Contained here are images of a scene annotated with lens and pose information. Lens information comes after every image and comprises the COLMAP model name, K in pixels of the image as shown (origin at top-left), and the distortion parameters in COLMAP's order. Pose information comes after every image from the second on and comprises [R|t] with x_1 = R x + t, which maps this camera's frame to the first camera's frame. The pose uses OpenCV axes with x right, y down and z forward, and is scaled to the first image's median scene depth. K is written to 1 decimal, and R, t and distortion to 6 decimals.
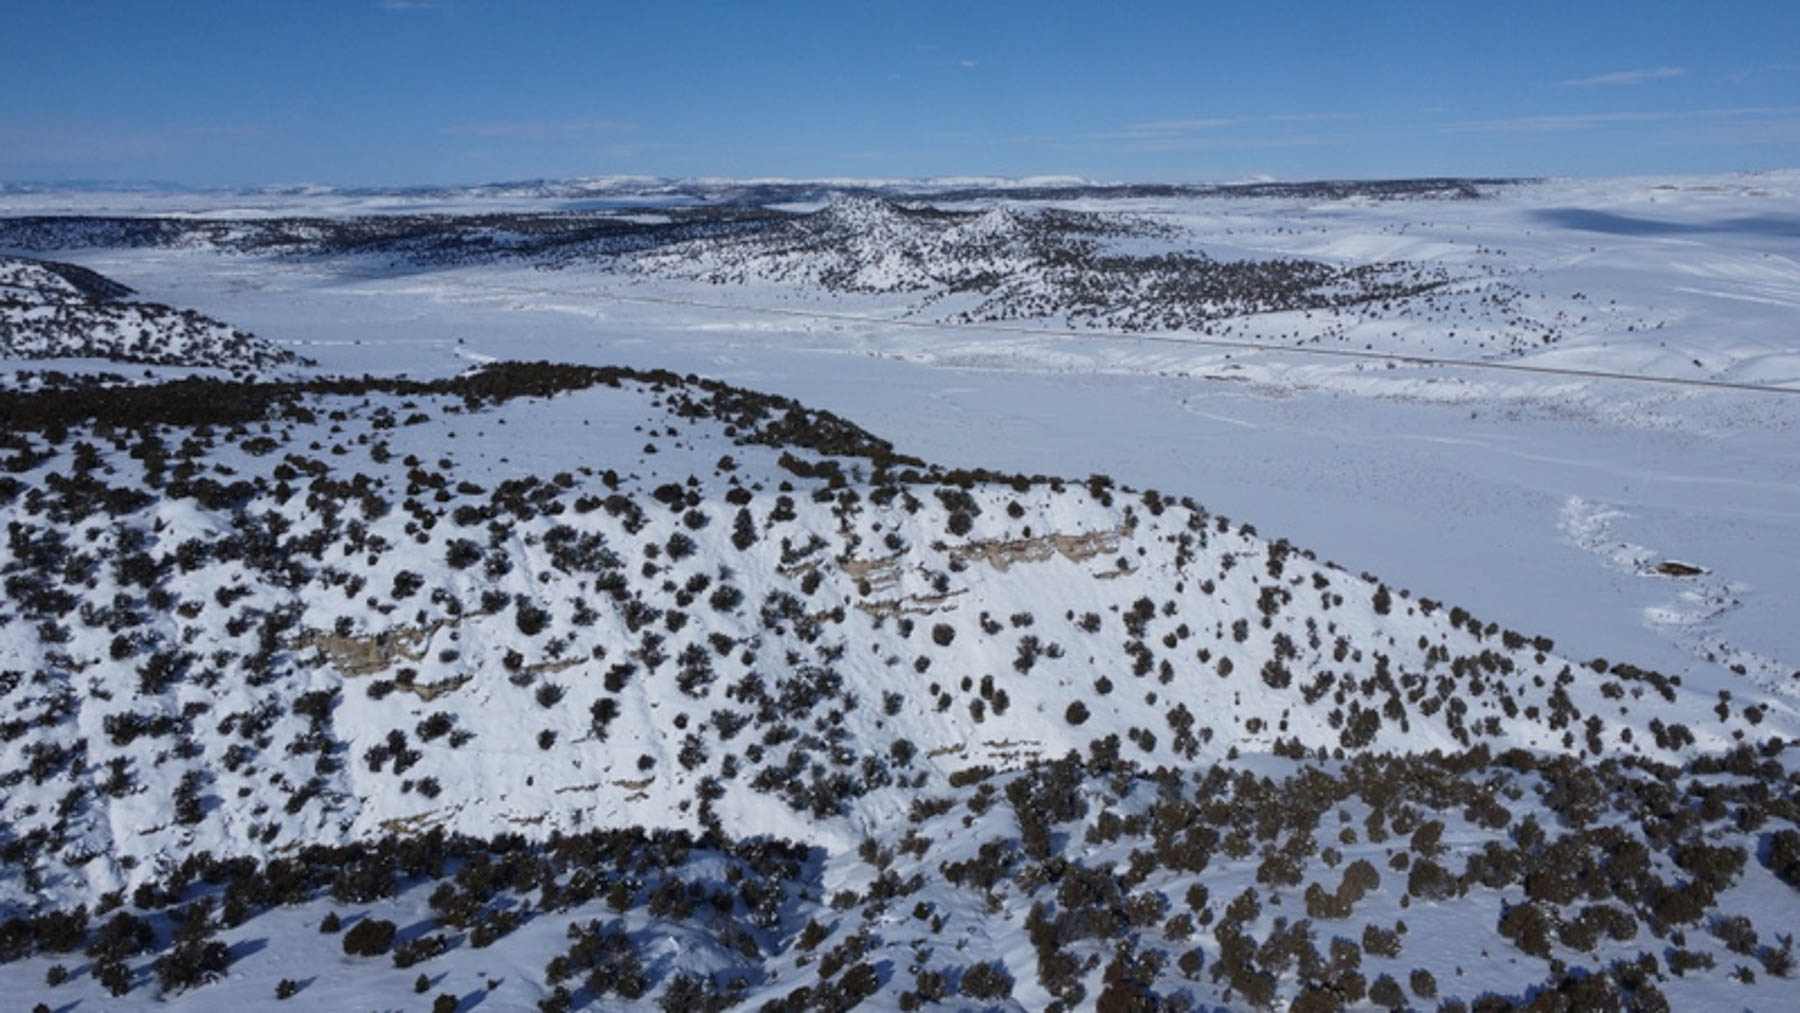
lens RADIAL K [[1373.2, 0, 900.0], [0, 1373.2, 506.5], [0, 0, 1]] dist [0.004585, 0.002956]
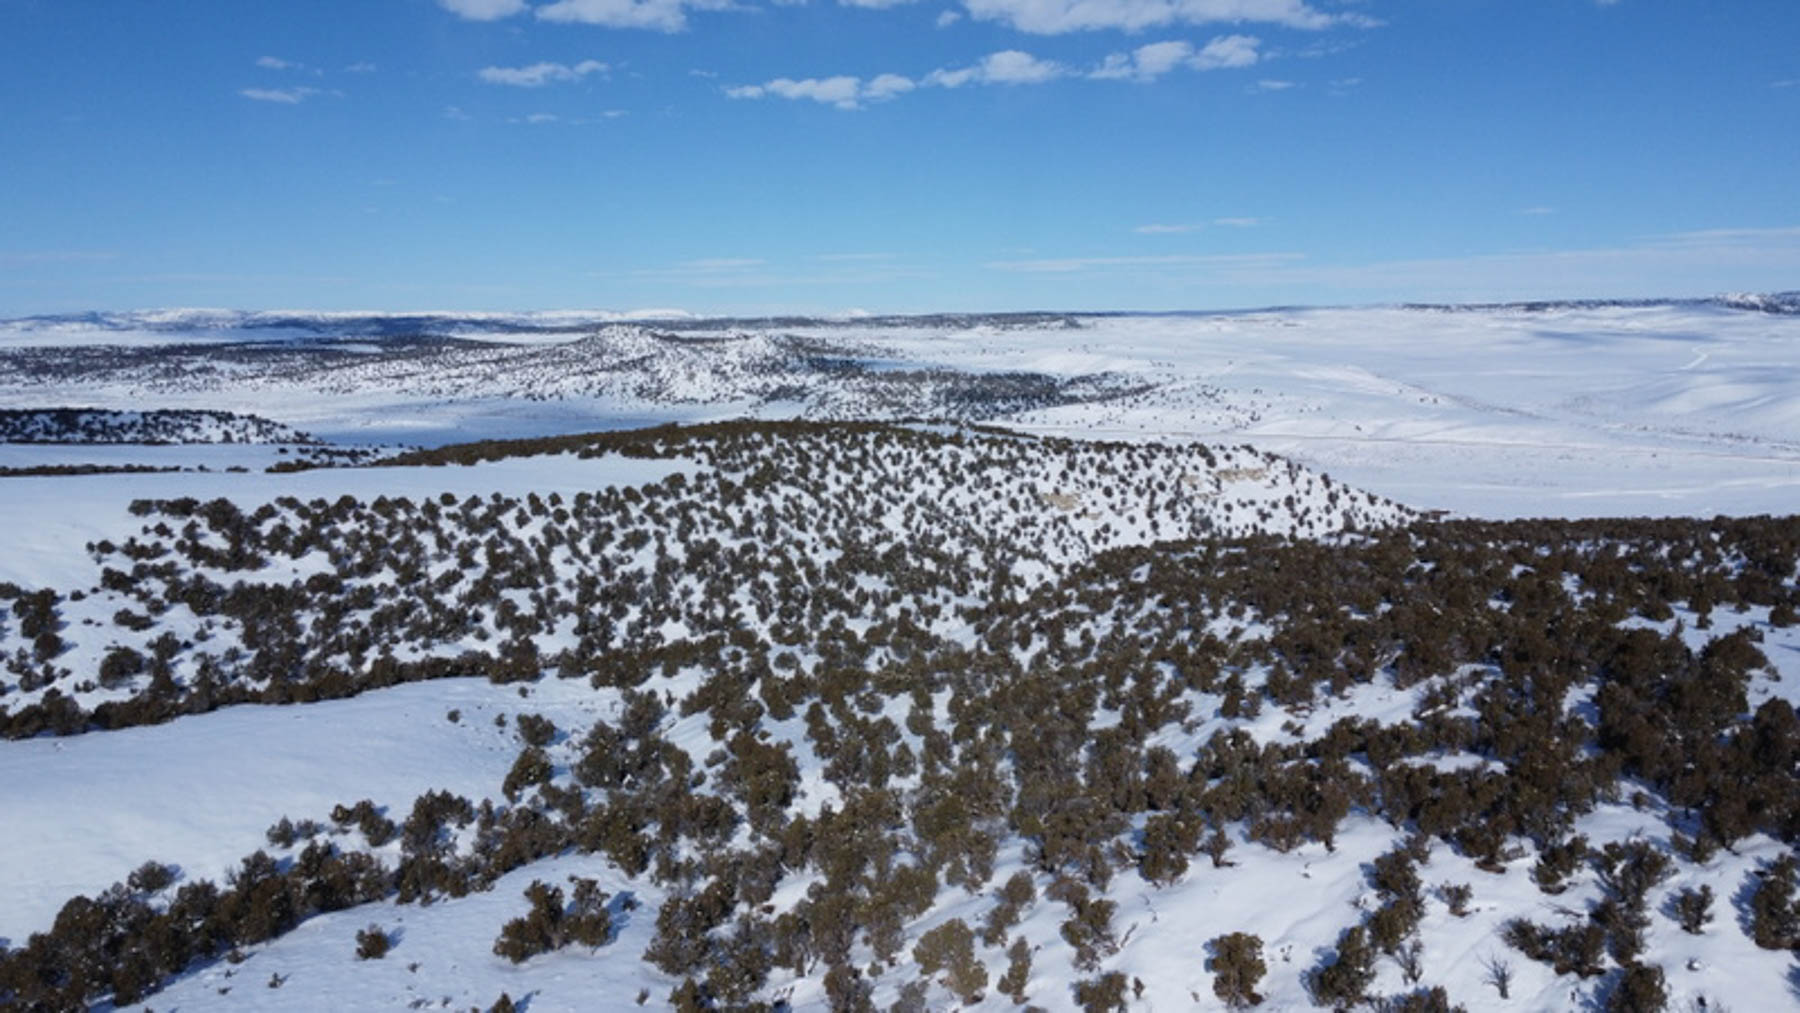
lens RADIAL K [[1373.2, 0, 900.0], [0, 1373.2, 506.5], [0, 0, 1]] dist [0.004585, 0.002956]
pose [[0.956746, -0.039425, 0.288239, -0.187411], [0.066290, 0.994255, -0.084042, 0.041100], [-0.283270, 0.099514, 0.953863, -0.159073]]
